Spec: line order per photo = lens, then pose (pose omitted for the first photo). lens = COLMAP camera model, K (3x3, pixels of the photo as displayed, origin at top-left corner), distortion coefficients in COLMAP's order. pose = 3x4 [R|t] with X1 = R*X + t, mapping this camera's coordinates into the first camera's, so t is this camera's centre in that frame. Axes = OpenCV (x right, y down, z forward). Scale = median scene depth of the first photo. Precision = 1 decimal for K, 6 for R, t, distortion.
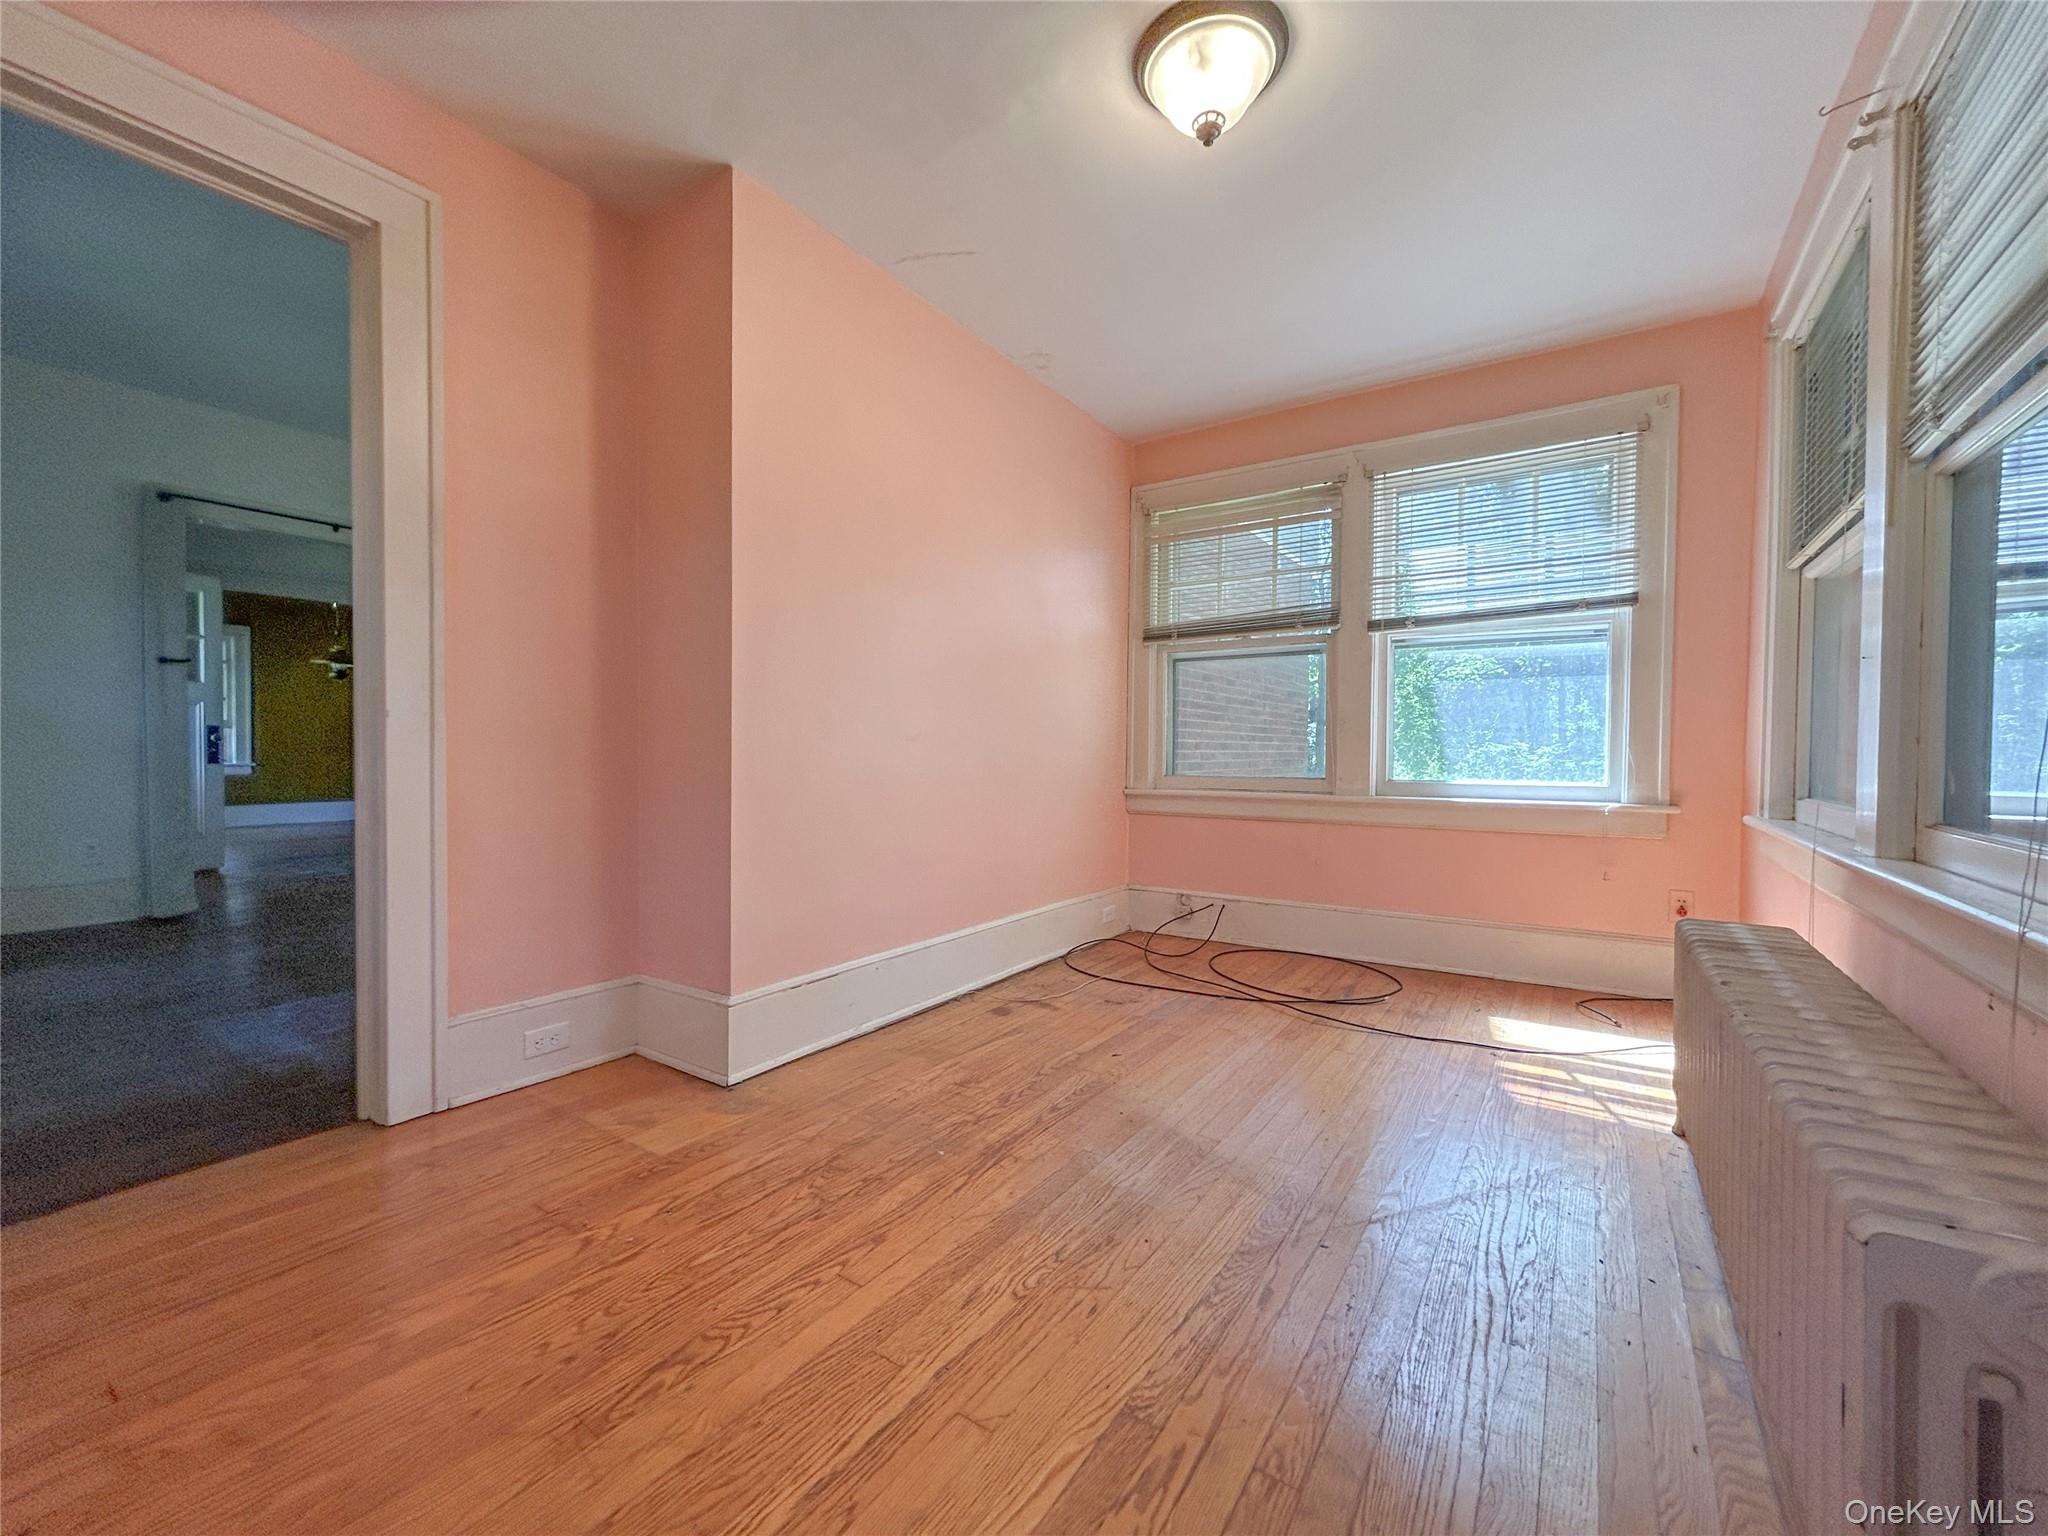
lens RADIAL K [[825.7, 0, 1025.8], [0, 825.7, 765.9], [0, 0, 1]] dist [-0.000881, 0.000329]
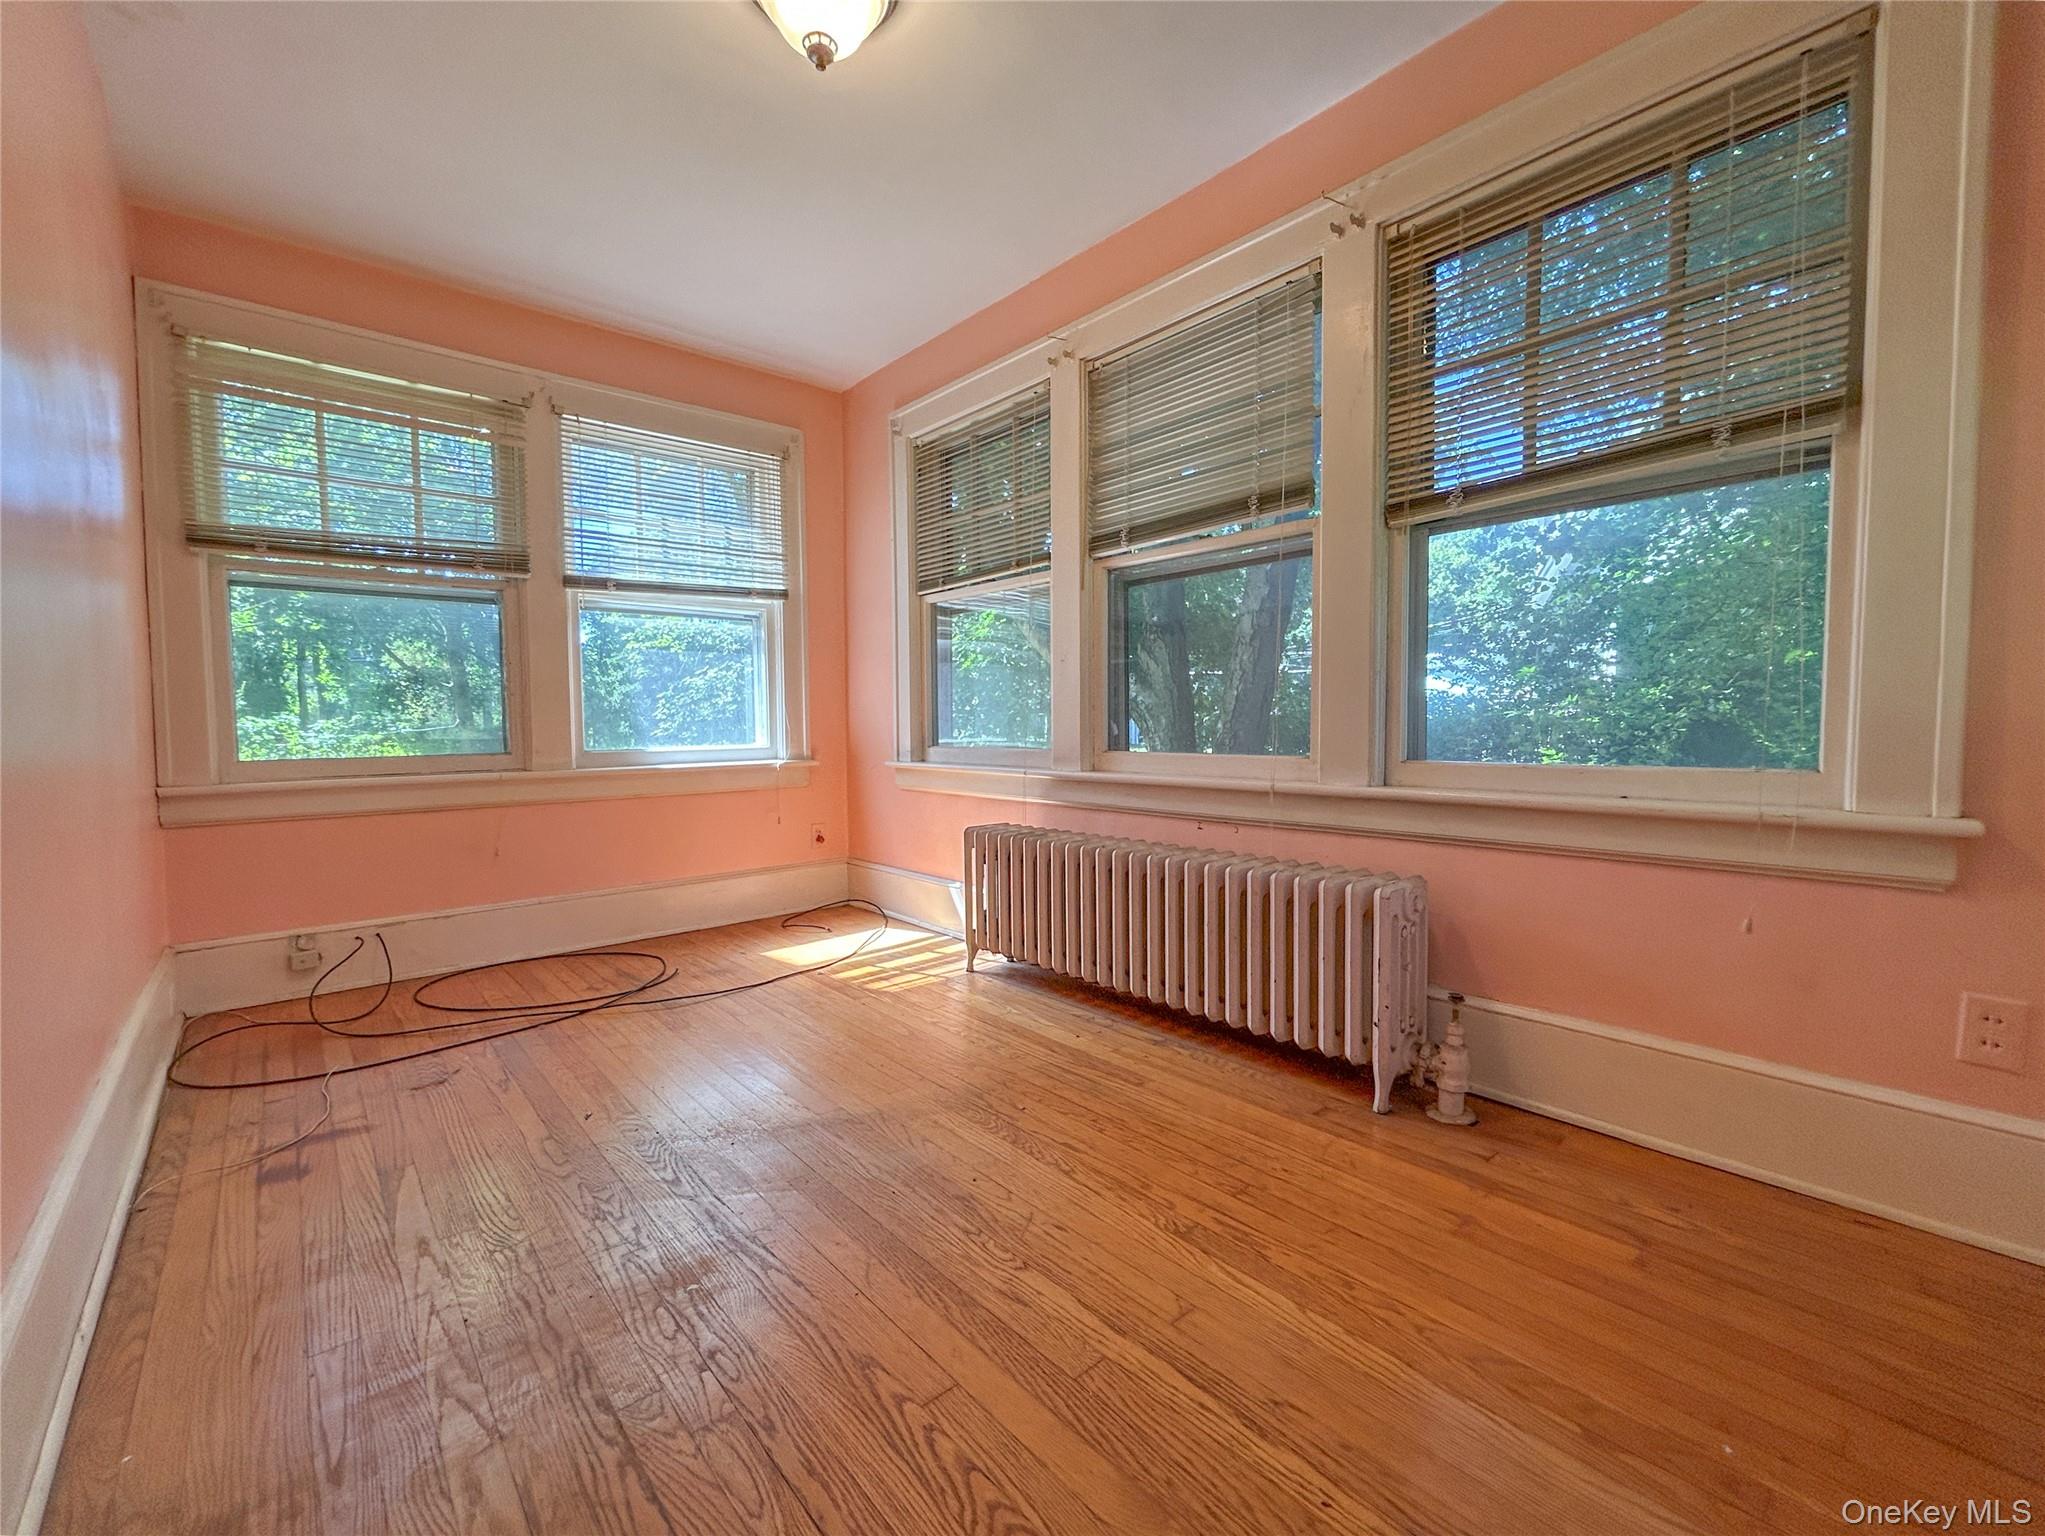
lens RADIAL K [[855.0, 0, 1022.5], [0, 855.0, 768.0], [0, 0, 1]] dist [-0.002223, 0.000081]
pose [[0.264453, -0.060982, 0.962469, -0.419460], [0.029796, 0.998039, 0.055048, -0.002573], [-0.963938, 0.014120, 0.265751, 0.318027]]
